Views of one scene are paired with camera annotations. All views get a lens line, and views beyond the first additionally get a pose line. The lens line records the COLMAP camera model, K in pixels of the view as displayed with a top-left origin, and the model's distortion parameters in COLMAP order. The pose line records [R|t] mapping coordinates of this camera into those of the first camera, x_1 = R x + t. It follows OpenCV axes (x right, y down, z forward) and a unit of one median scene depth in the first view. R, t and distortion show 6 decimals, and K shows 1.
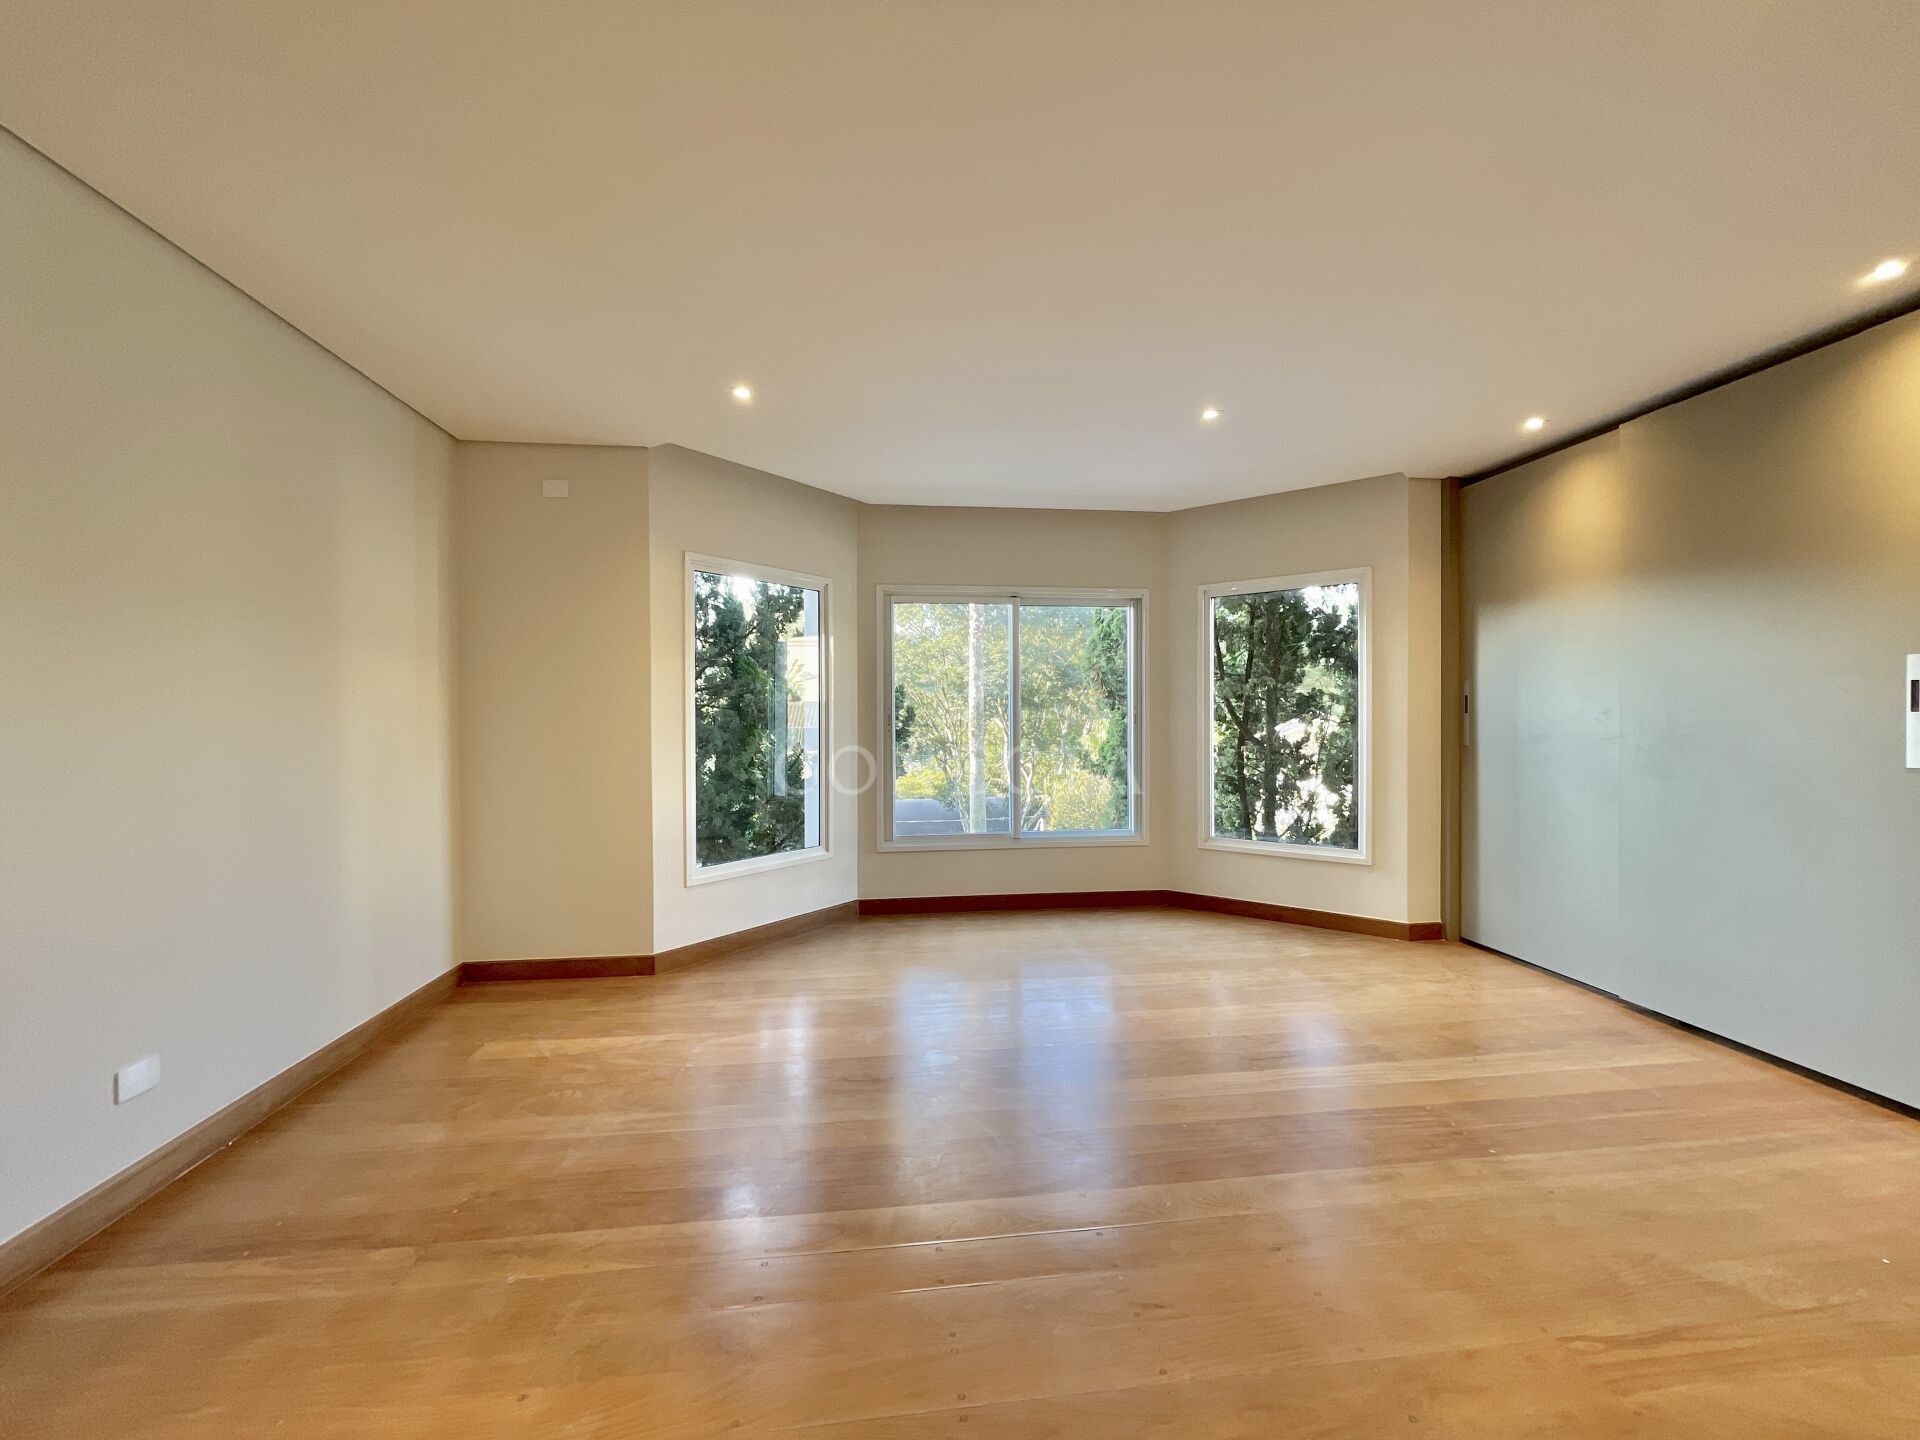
lens RADIAL K [[776.4, 0, 960.0], [0, 776.4, 720.0], [0, 0, 1]] dist [-0.001108, -0.000100]
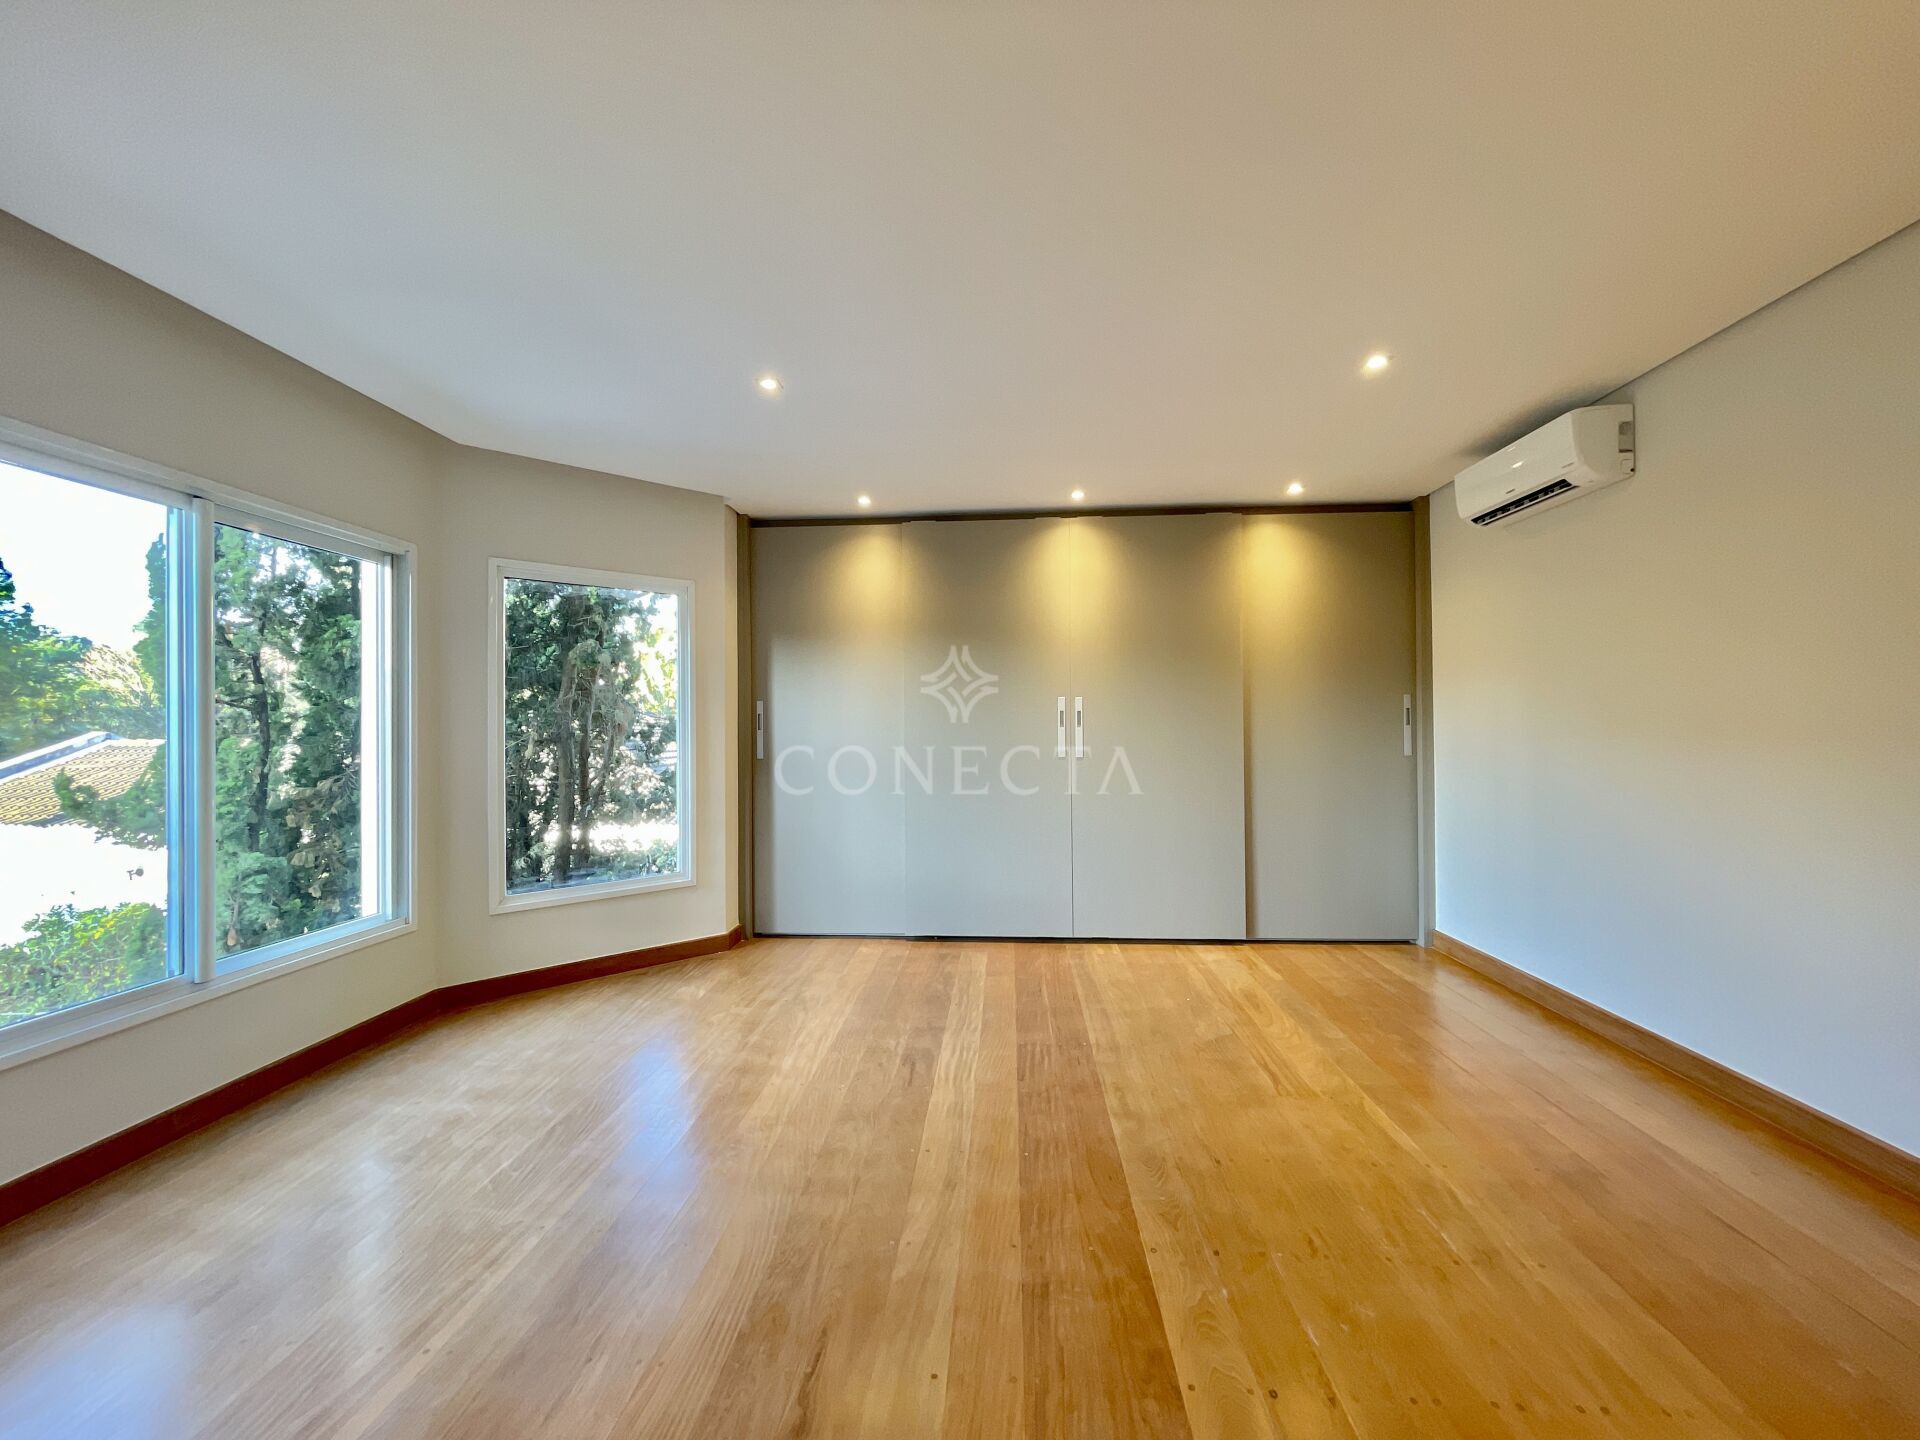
lens RADIAL K [[776.4, 0, 960.0], [0, 776.4, 720.0], [0, 0, 1]] dist [-0.001108, -0.000100]
pose [[0.192483, 0.010947, 0.981239, -0.398218], [0.012740, 0.999826, -0.013654, -0.003872], [-0.981218, 0.015129, 0.192310, 0.515191]]
